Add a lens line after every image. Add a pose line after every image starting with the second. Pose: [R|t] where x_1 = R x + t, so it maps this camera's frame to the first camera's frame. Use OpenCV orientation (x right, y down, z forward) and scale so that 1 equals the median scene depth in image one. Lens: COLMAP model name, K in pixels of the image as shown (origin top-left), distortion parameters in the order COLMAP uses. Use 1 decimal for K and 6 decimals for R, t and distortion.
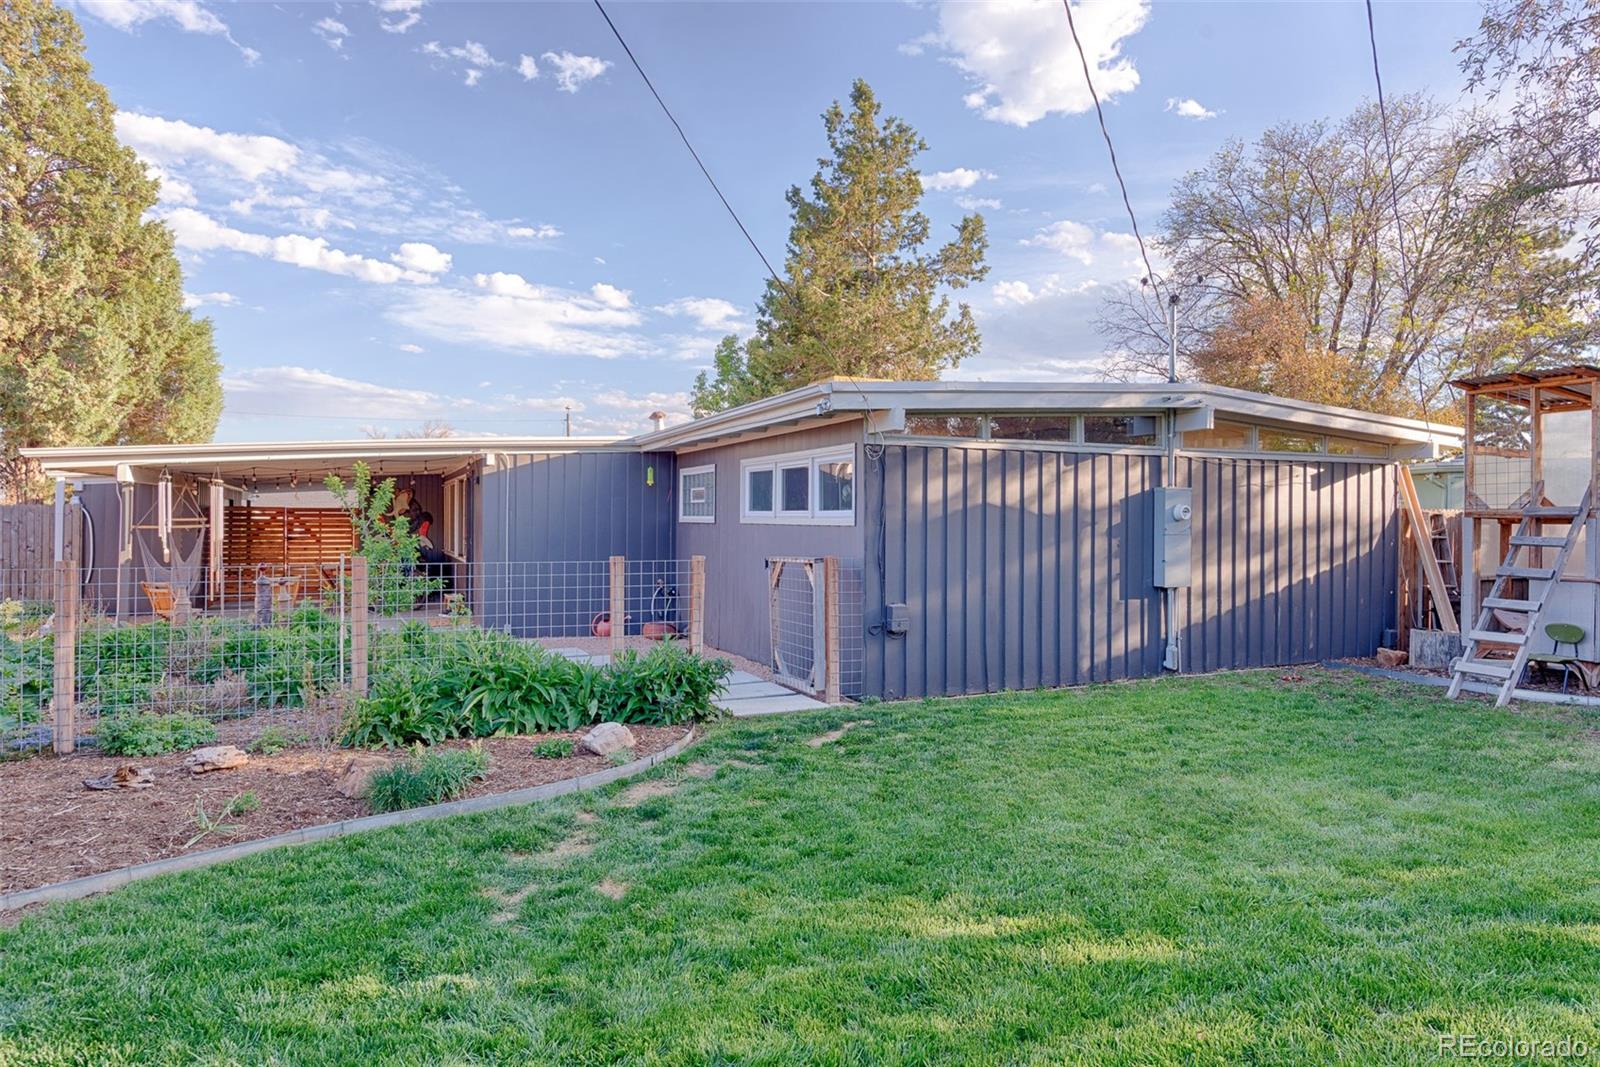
lens RADIAL K [[955.2, 0, 798.7], [0, 955.2, 527.9], [0, 0, 1]] dist [-0.004417, 0.004441]
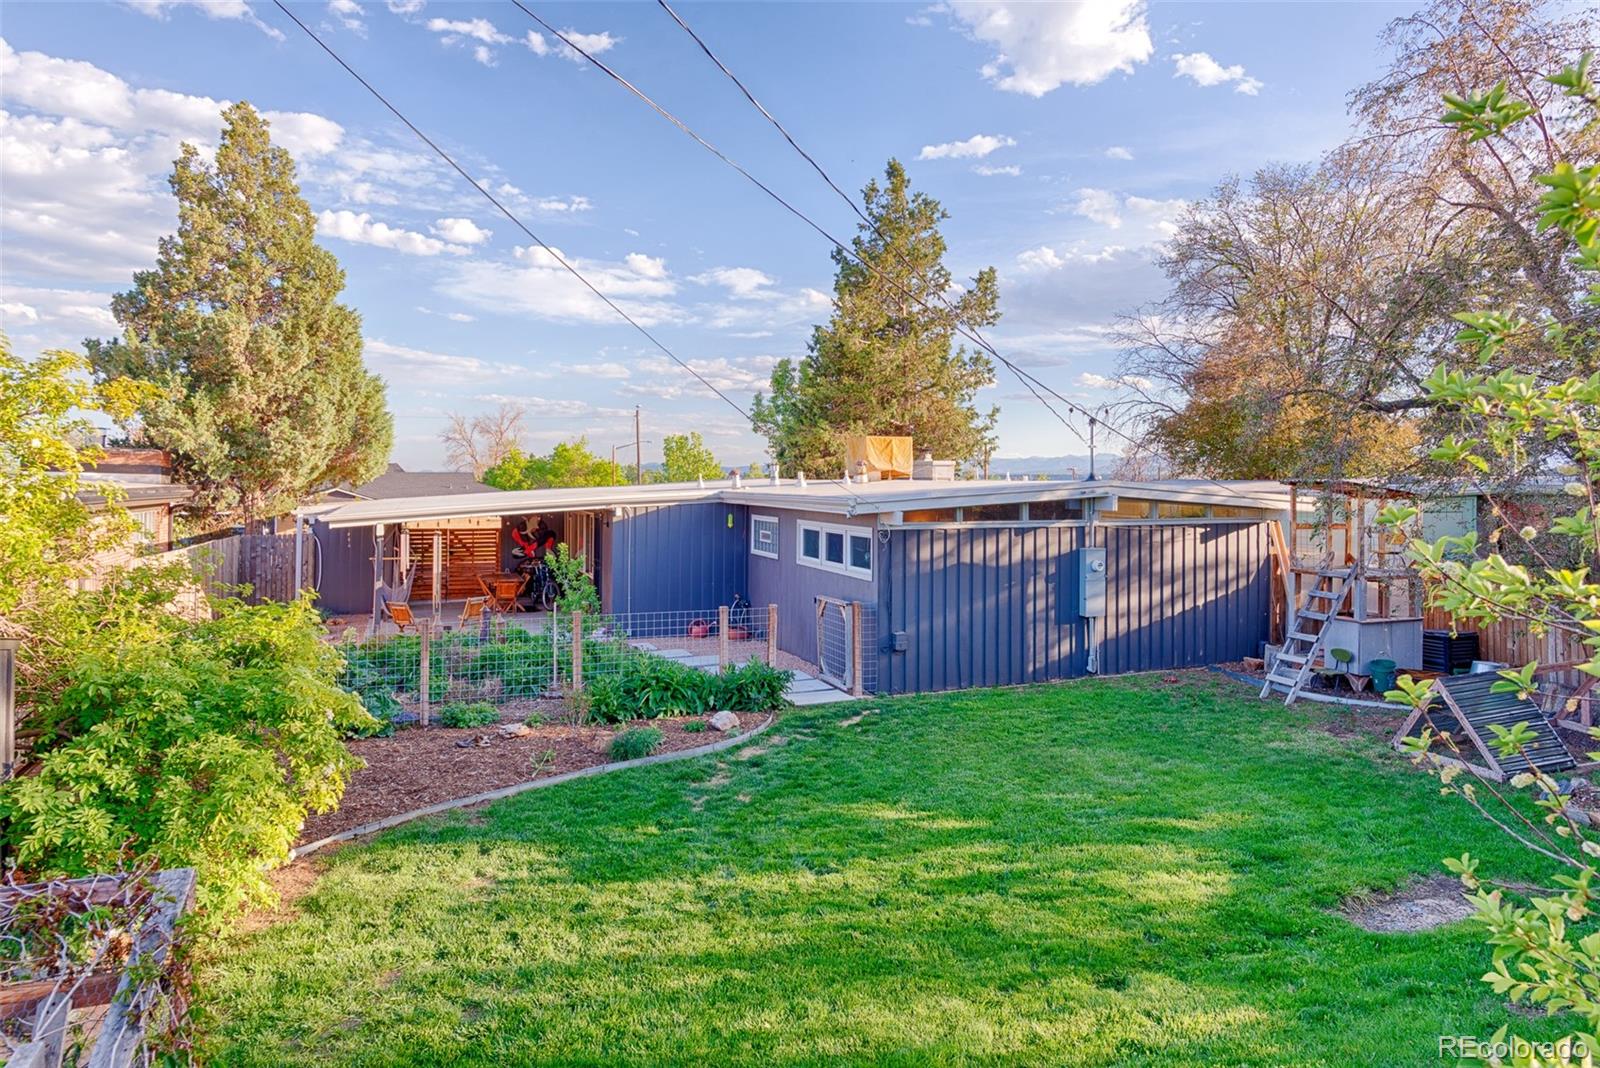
lens RADIAL K [[946.4, 0, 805.8], [0, 946.4, 479.0], [0, 0, 1]] dist [-0.001394, 0.000377]
pose [[0.999132, 0.002355, -0.041581, 0.012450], [-0.002737, 0.999955, -0.009127, -0.132467], [0.041558, 0.009233, 0.999093, -0.466412]]
